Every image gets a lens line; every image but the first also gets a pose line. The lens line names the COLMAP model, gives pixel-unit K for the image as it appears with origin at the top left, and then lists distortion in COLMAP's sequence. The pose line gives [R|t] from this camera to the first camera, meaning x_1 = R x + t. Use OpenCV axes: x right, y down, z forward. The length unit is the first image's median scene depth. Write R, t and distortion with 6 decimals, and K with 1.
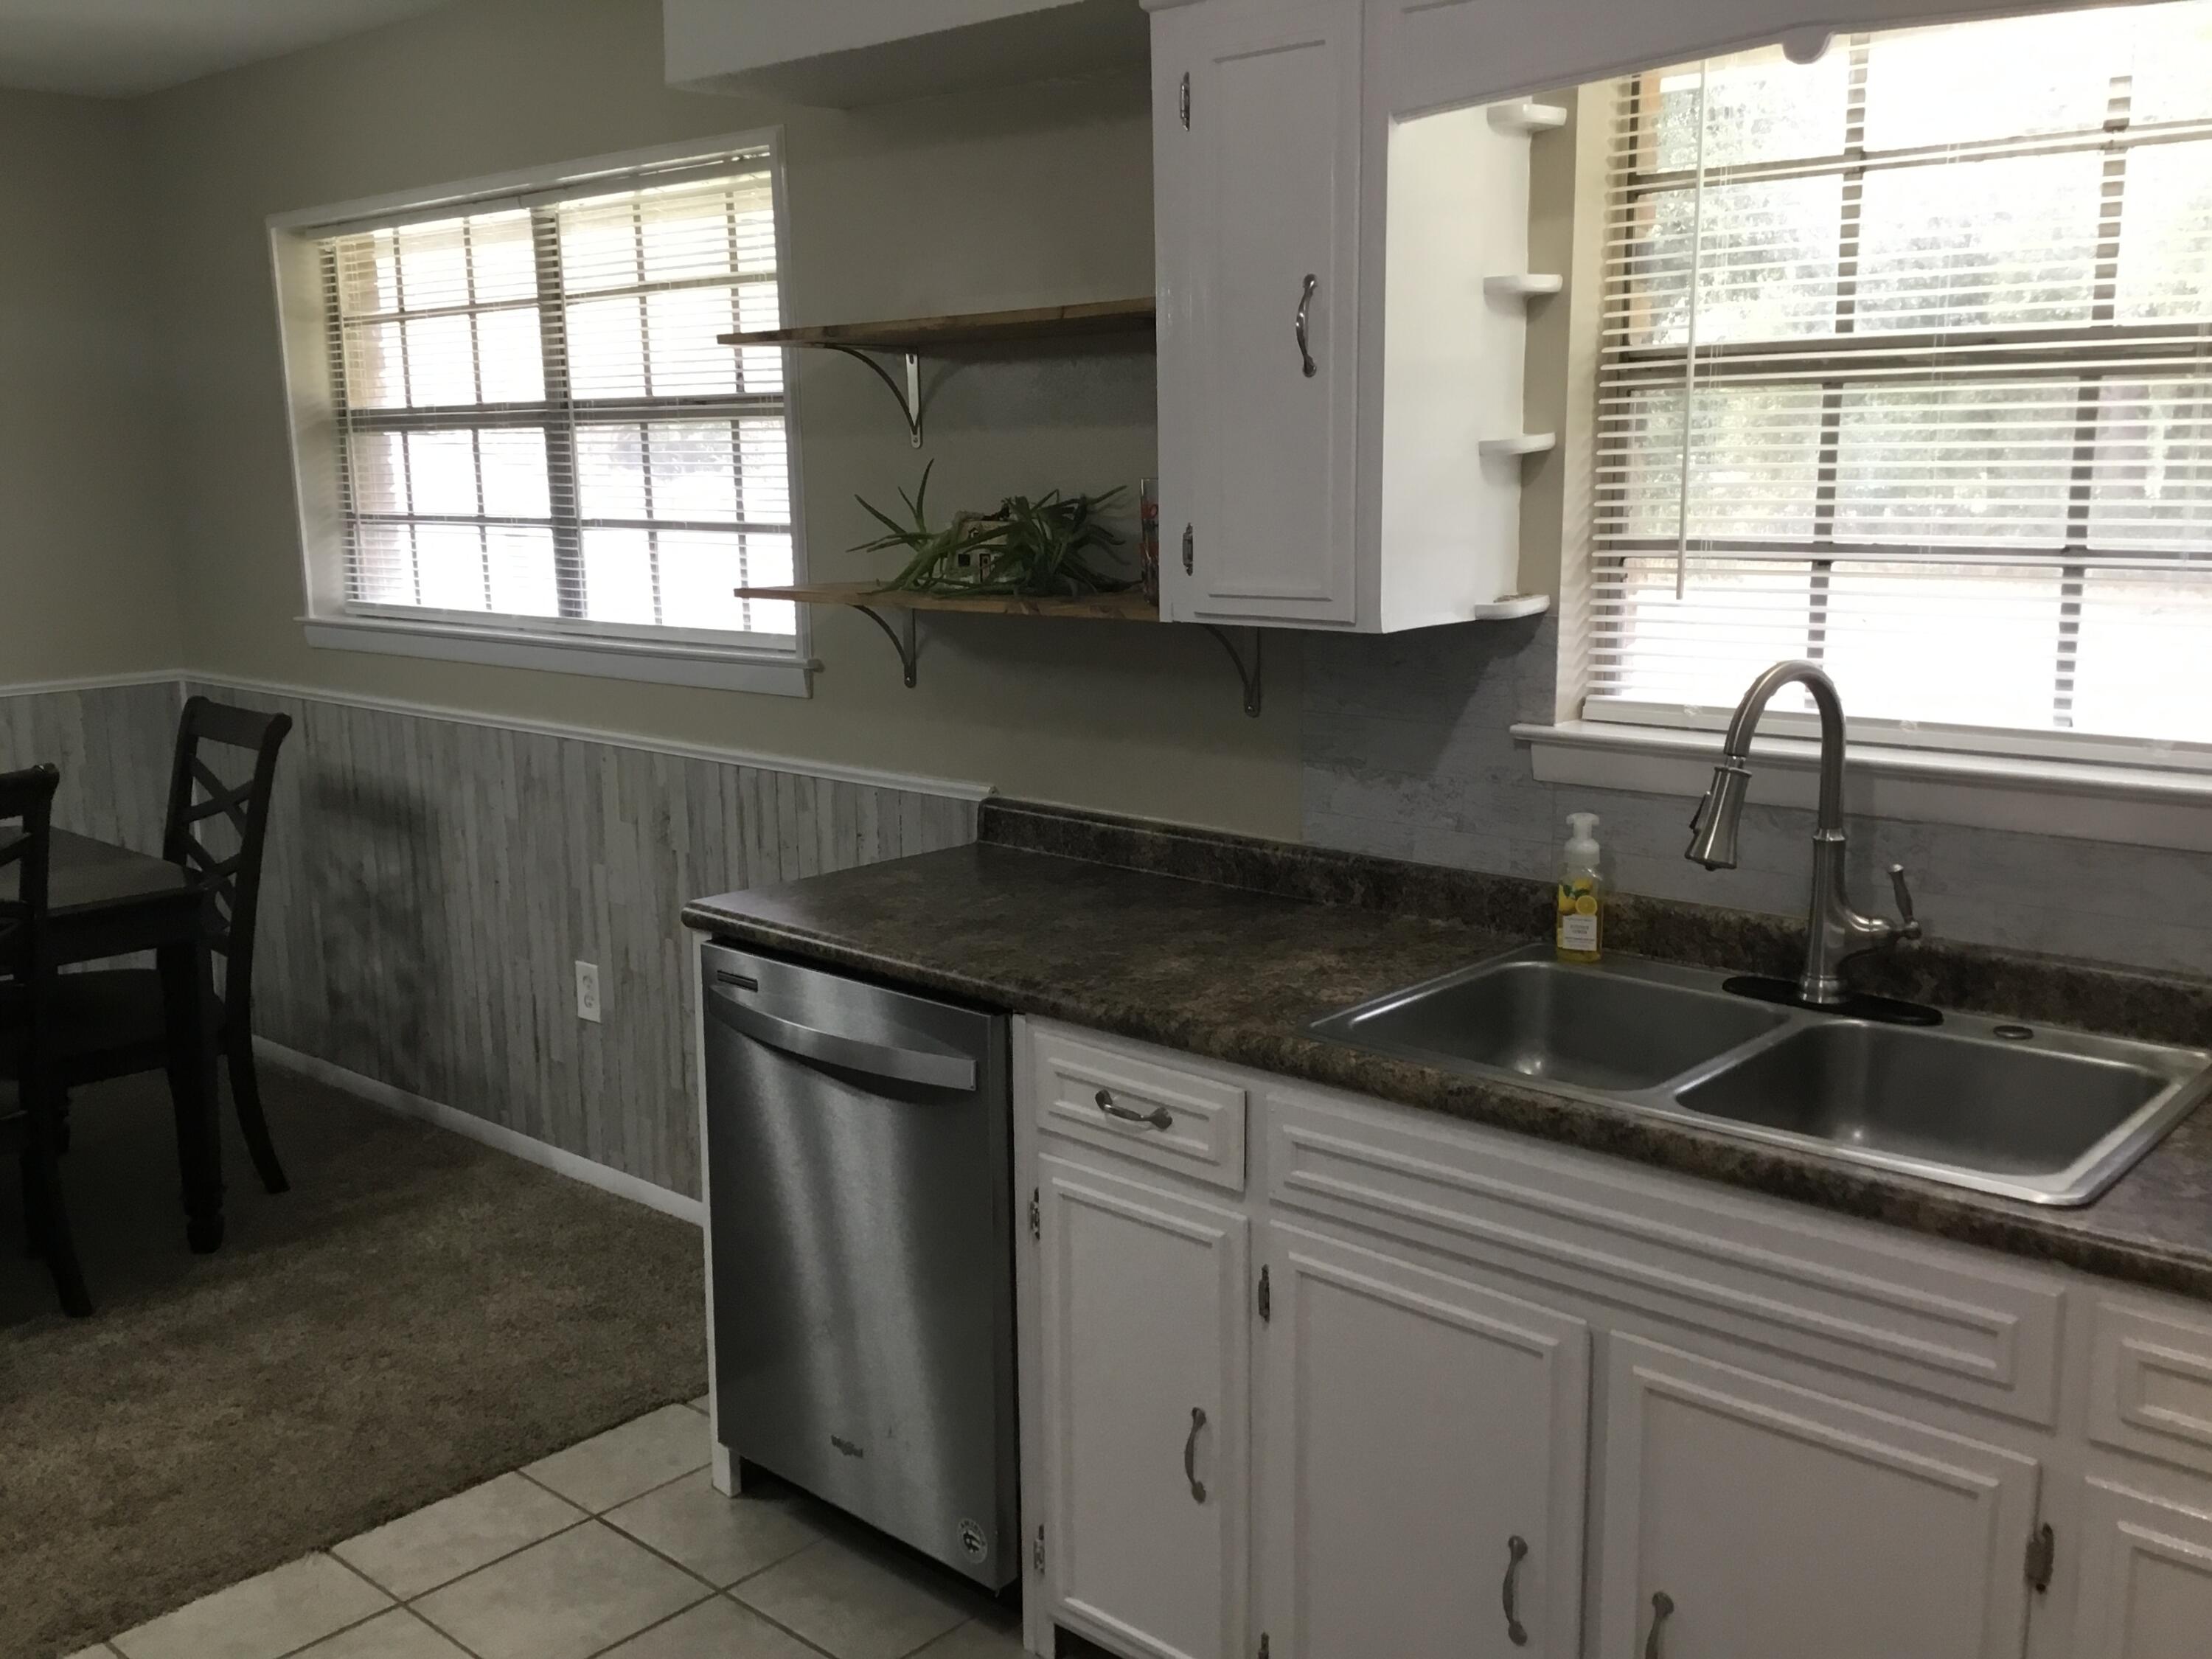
lens RADIAL K [[1999.7, 0, 1106.0], [0, 1999.7, 829.5], [0, 0, 1]] dist [0.114282, -0.240028]
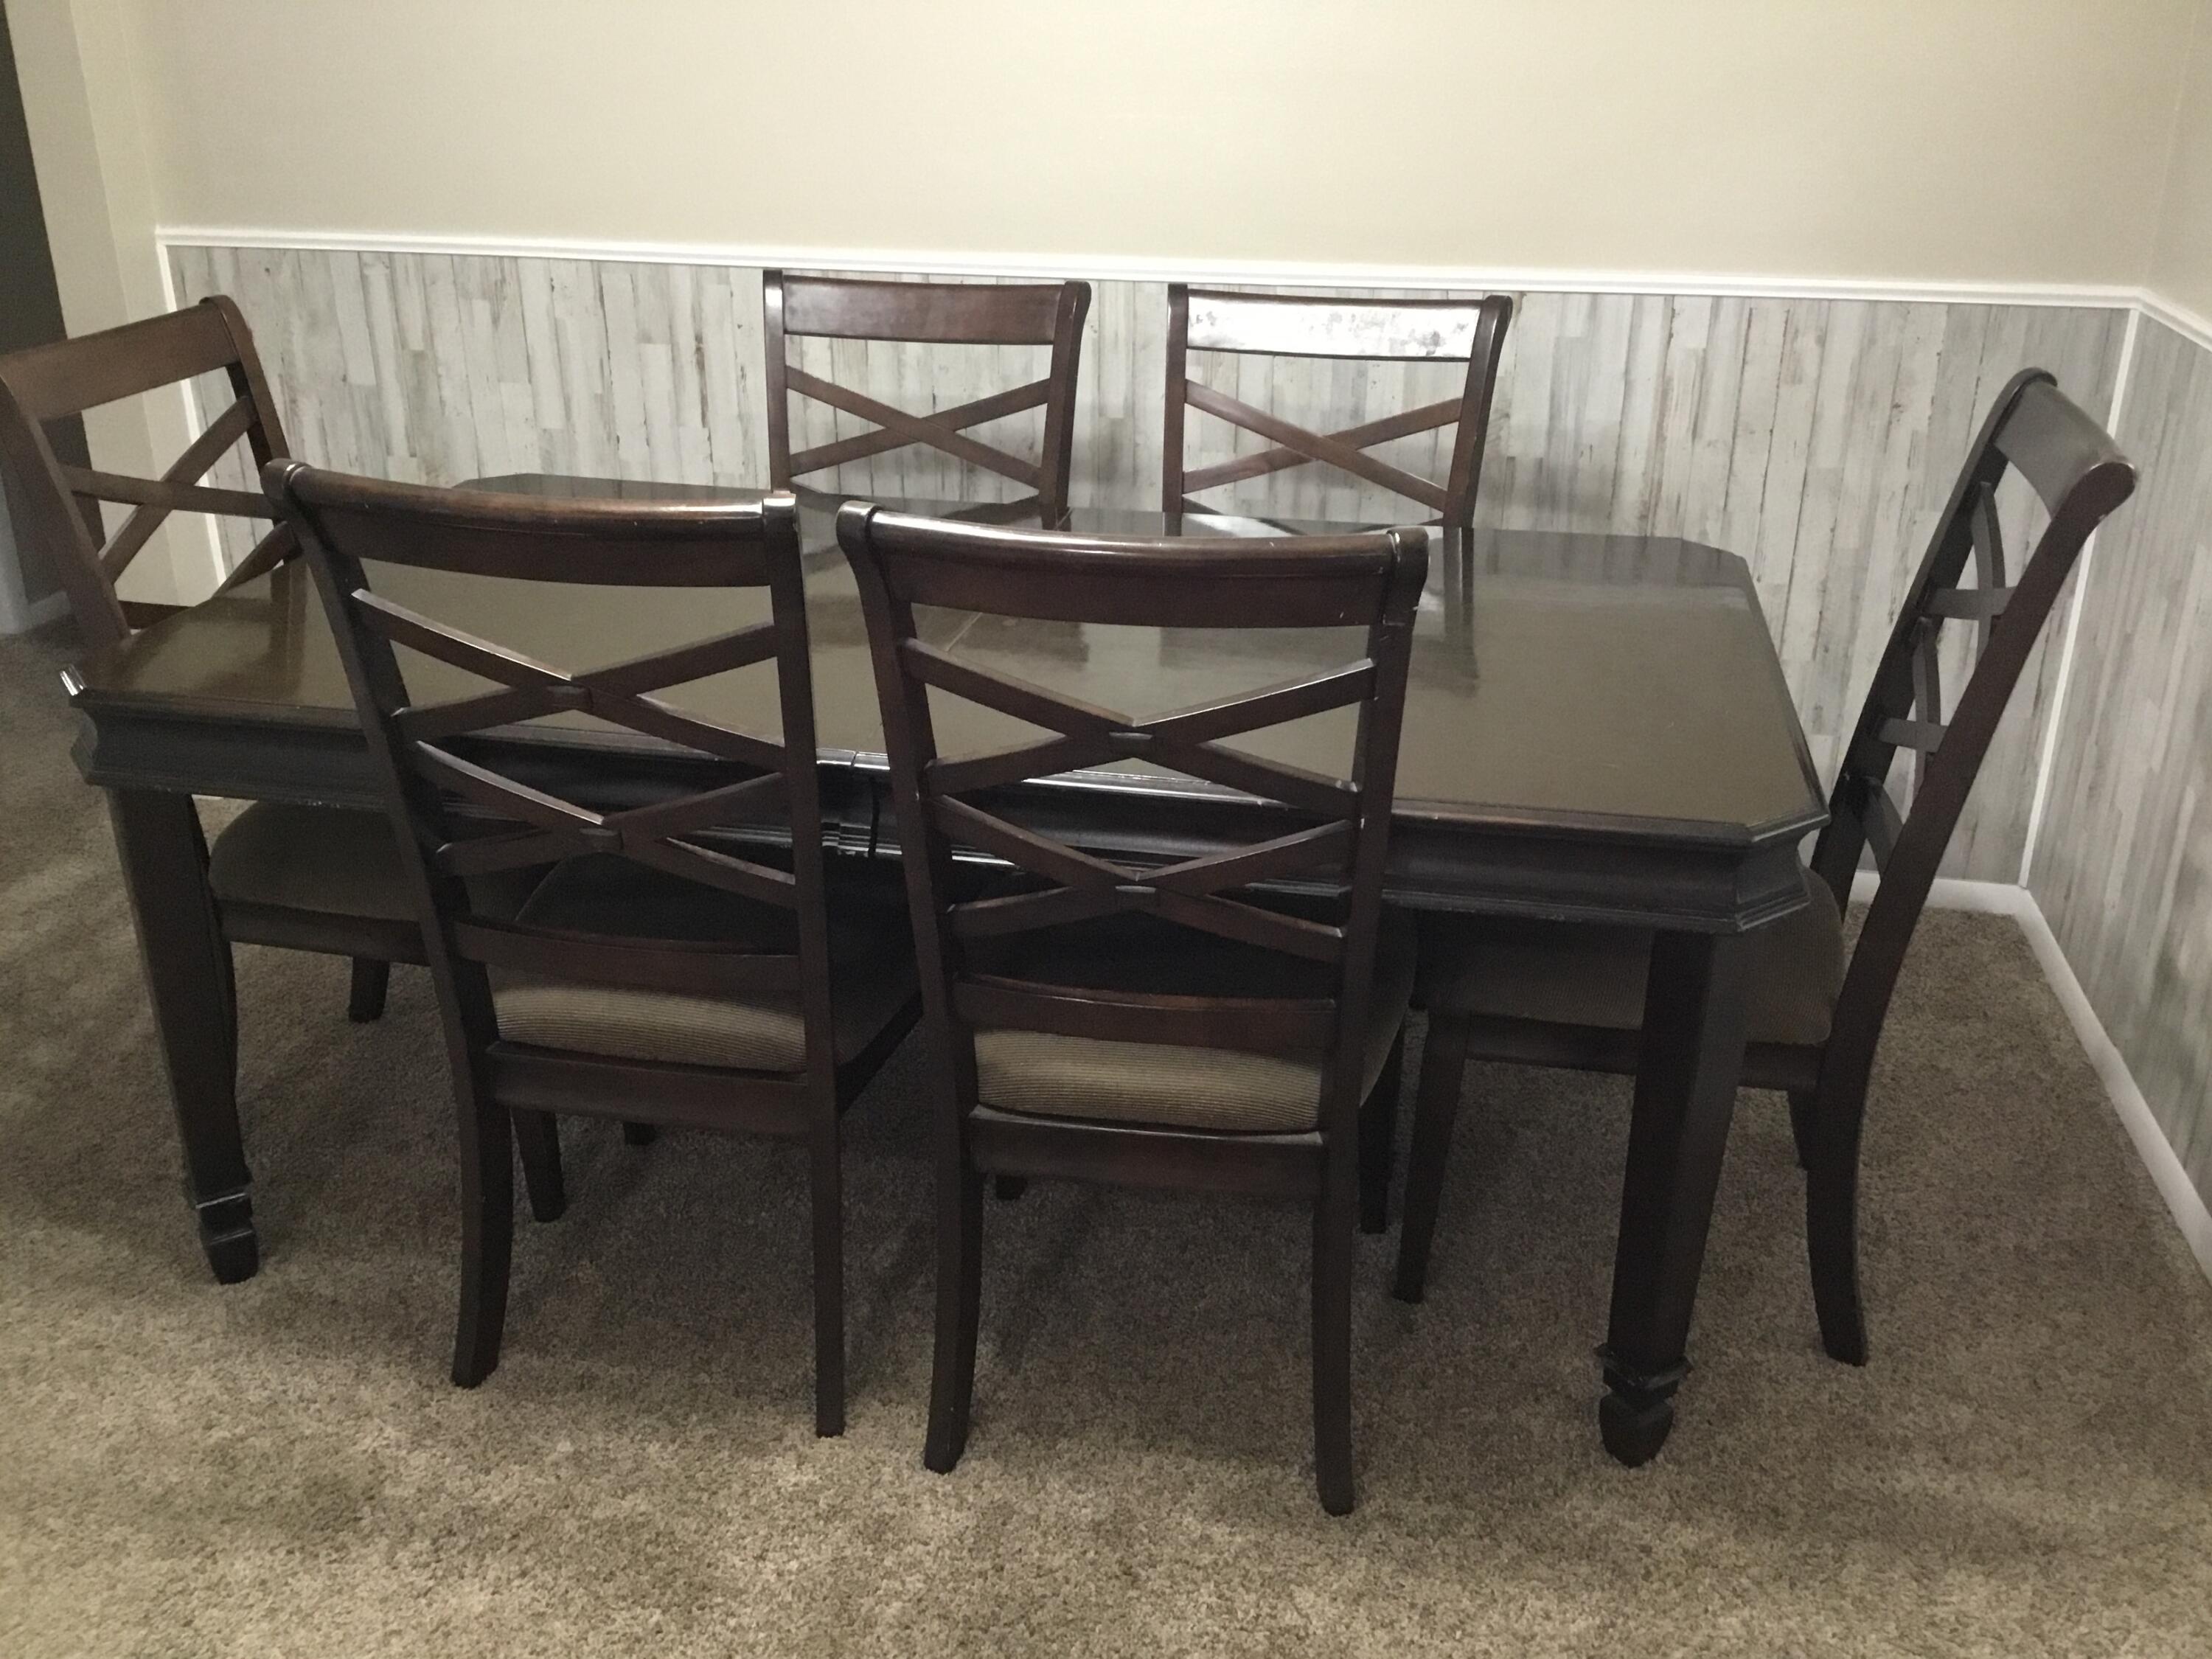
lens RADIAL K [[1996.2, 0, 1110.2], [0, 1996.2, 827.8], [0, 0, 1]] dist [0.114742, -0.226795]
pose [[0.525099, 0.349544, -0.775945, -0.149516], [-0.168973, 0.936428, 0.307491, -0.077177], [0.834098, -0.030350, 0.550781, 0.553488]]
